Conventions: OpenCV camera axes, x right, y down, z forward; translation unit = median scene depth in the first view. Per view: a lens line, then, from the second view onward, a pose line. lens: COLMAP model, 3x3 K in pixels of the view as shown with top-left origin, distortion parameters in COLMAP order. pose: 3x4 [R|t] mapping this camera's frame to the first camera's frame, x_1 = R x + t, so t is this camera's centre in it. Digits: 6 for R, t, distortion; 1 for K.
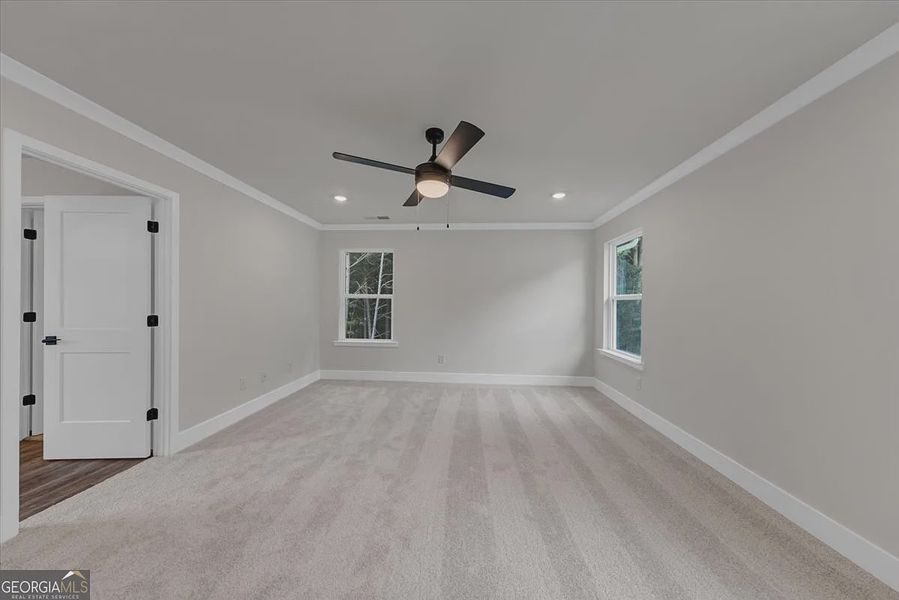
lens RADIAL K [[376.1, 0, 437.8], [0, 376.1, 313.2], [0, 0, 1]] dist [0.000651, 0.000017]
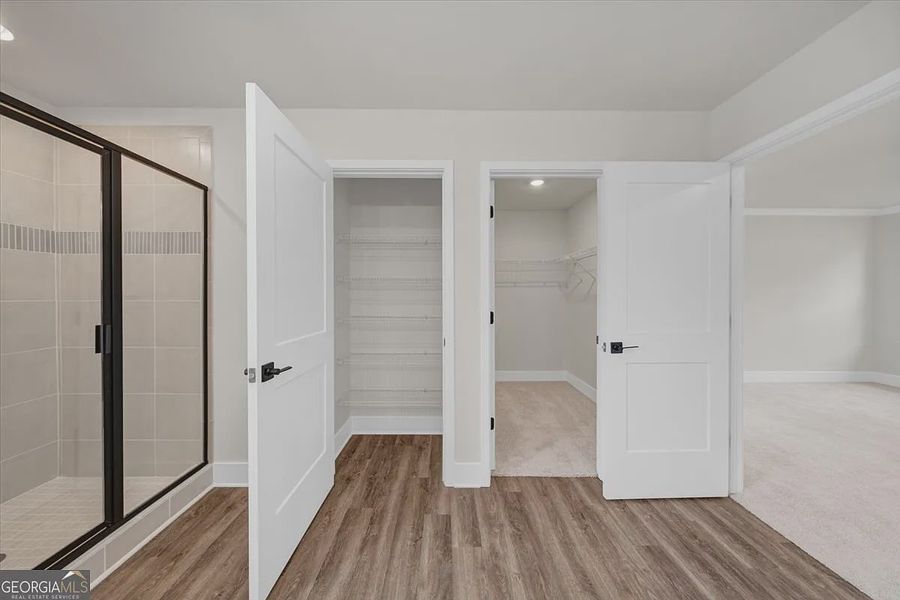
lens RADIAL K [[363.7, 0, 450.0], [0, 363.7, 300.0], [0, 0, 1]] dist [0.025205, -0.000115]
pose [[0.996565, -0.006861, 0.082535, -1.420010], [0.007802, 0.999908, -0.011085, -0.021067], [-0.082451, 0.011691, 0.996527, 0.265437]]
